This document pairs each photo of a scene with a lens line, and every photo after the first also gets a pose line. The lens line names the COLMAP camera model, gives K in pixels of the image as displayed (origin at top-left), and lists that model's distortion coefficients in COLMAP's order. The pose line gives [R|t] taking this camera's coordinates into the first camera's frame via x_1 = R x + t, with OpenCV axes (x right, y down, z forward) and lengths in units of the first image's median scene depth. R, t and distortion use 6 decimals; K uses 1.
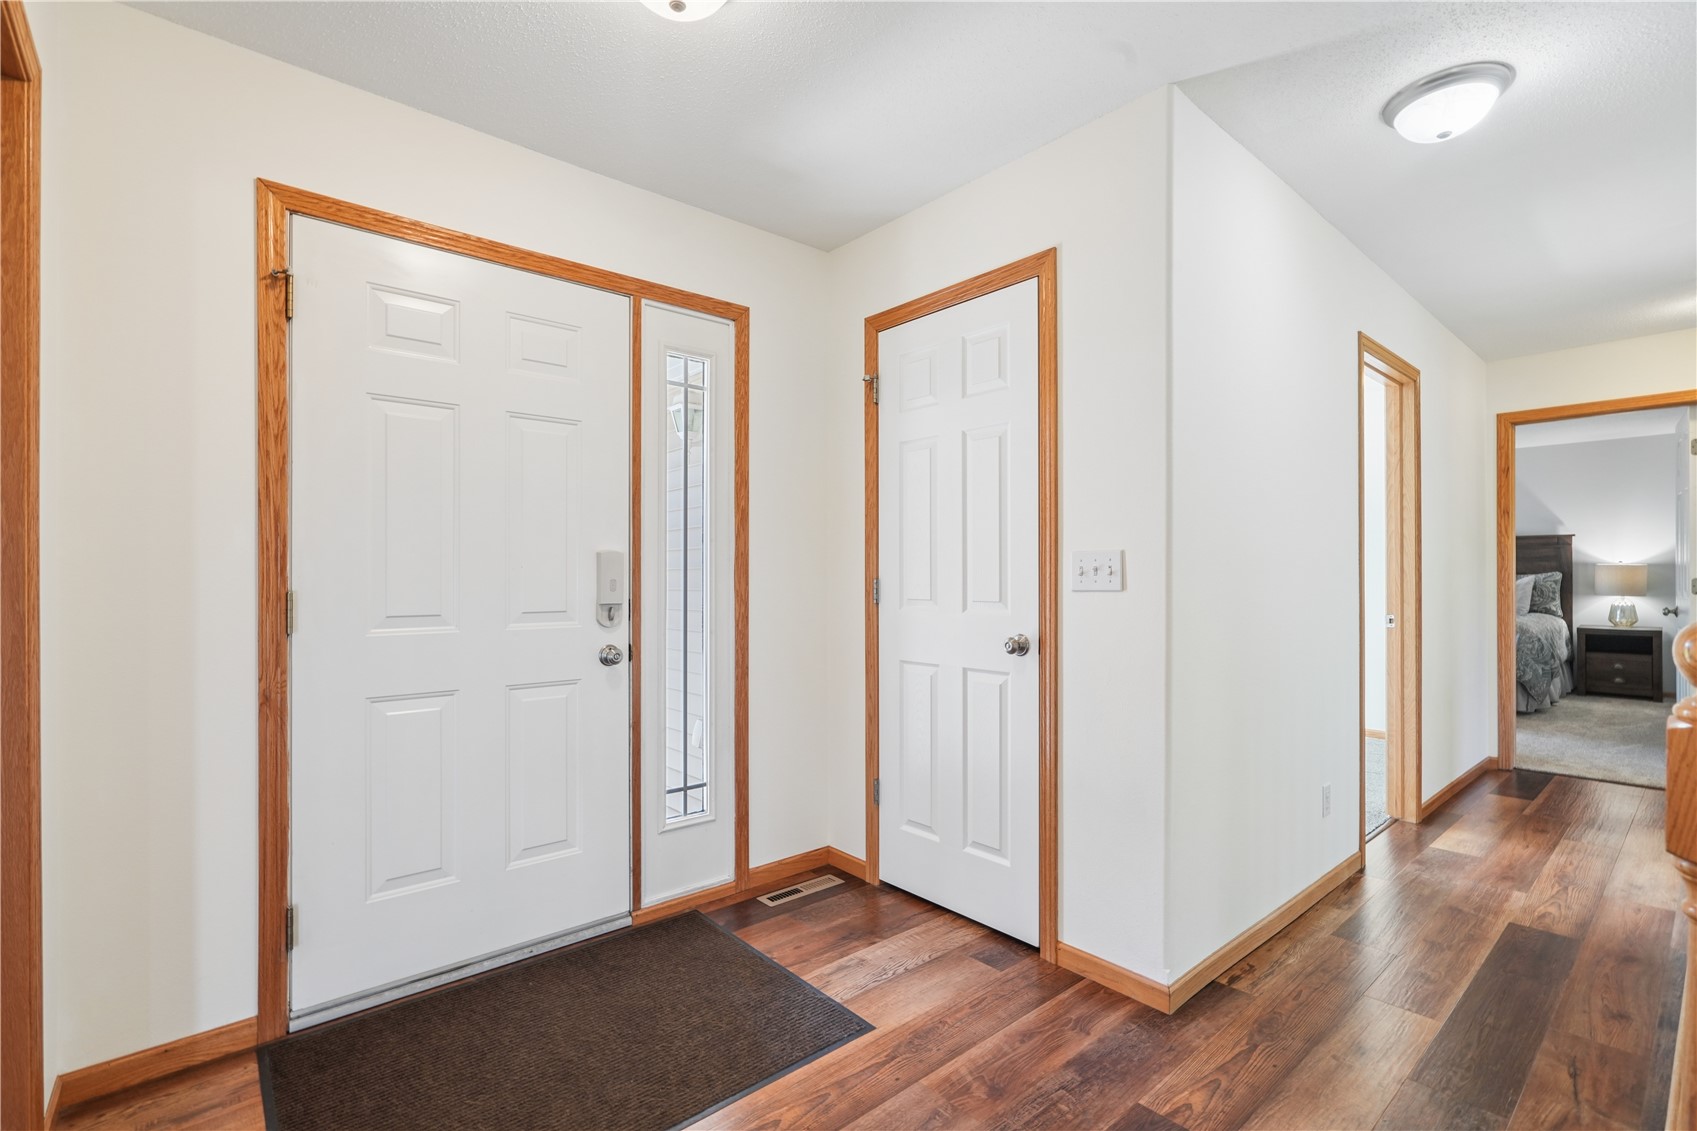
lens RADIAL K [[766.9, 0, 850.4], [0, 766.9, 569.8], [0, 0, 1]] dist [-0.006843, 0.002302]
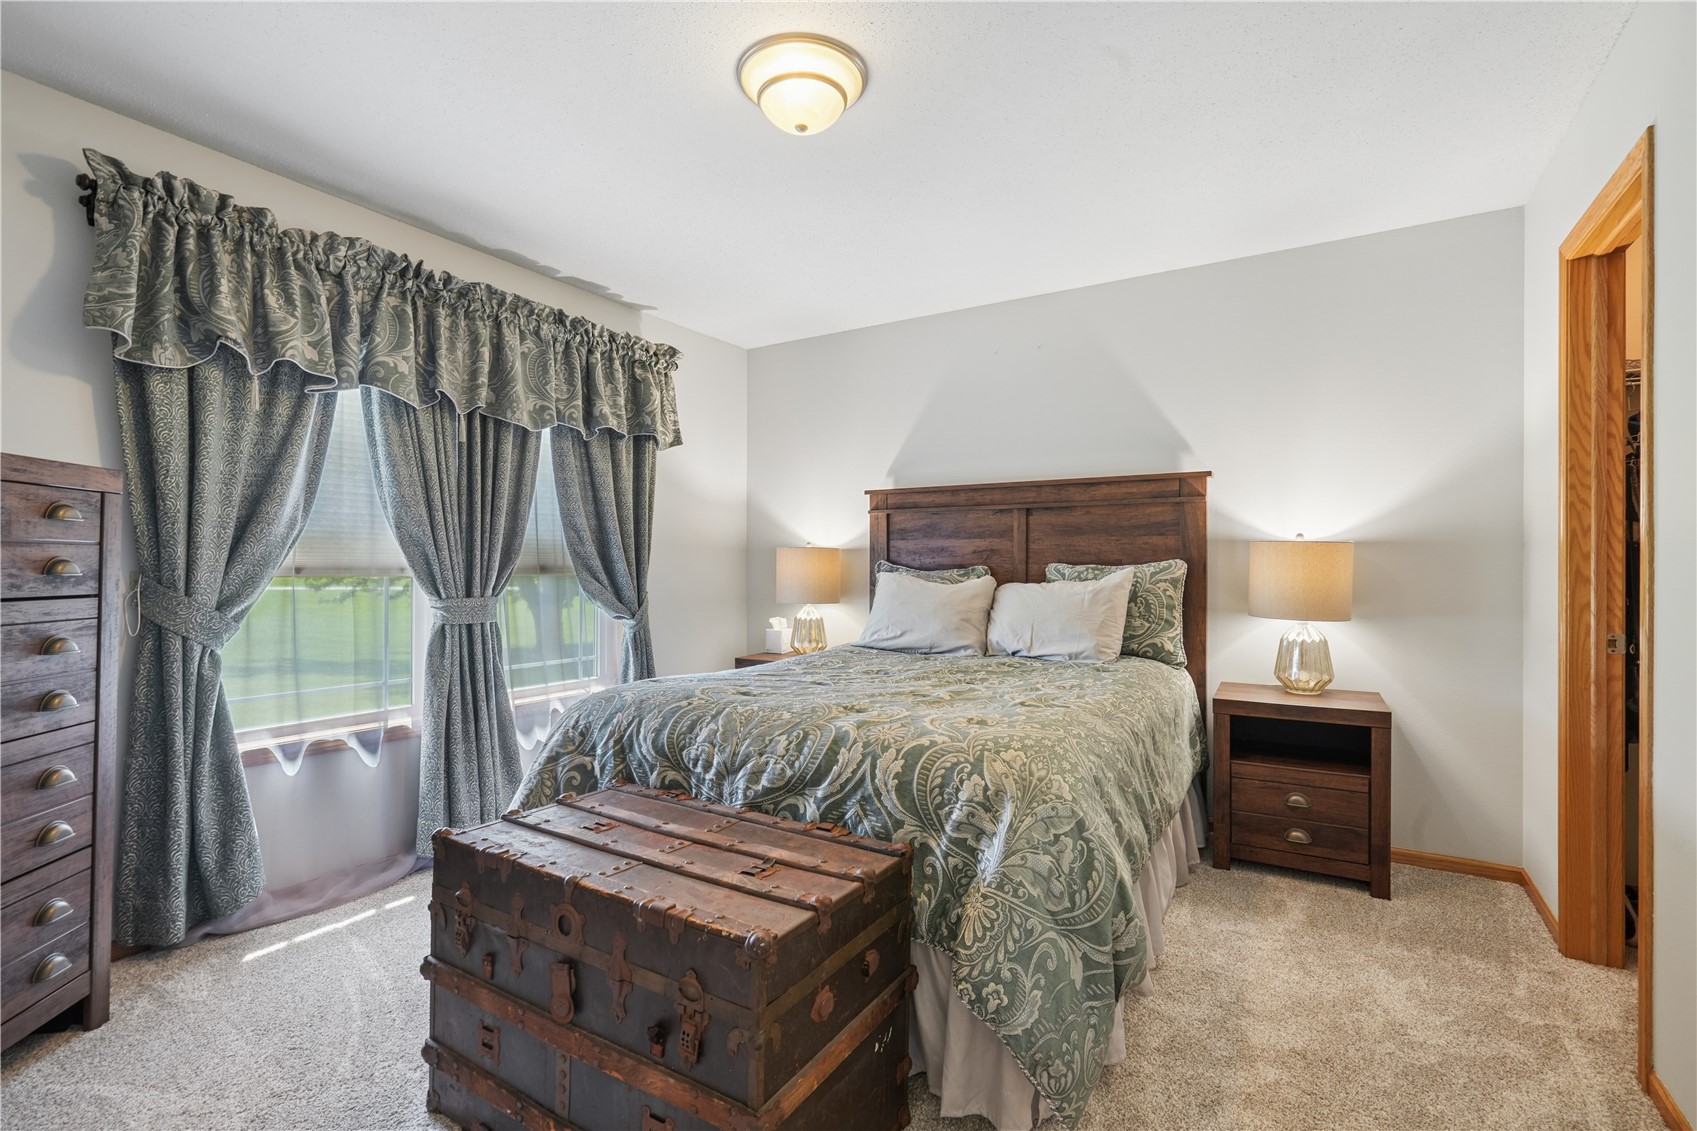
lens RADIAL K [[766.9, 0, 847.4], [0, 766.9, 561.1], [0, 0, 1]] dist [-0.006843, 0.002302]
pose [[0.954879, 0.000450, 0.296993, 0.639837], [-0.001640, 0.999992, 0.003758, 0.002576], [-0.296989, -0.004076, 0.954872, 0.664327]]
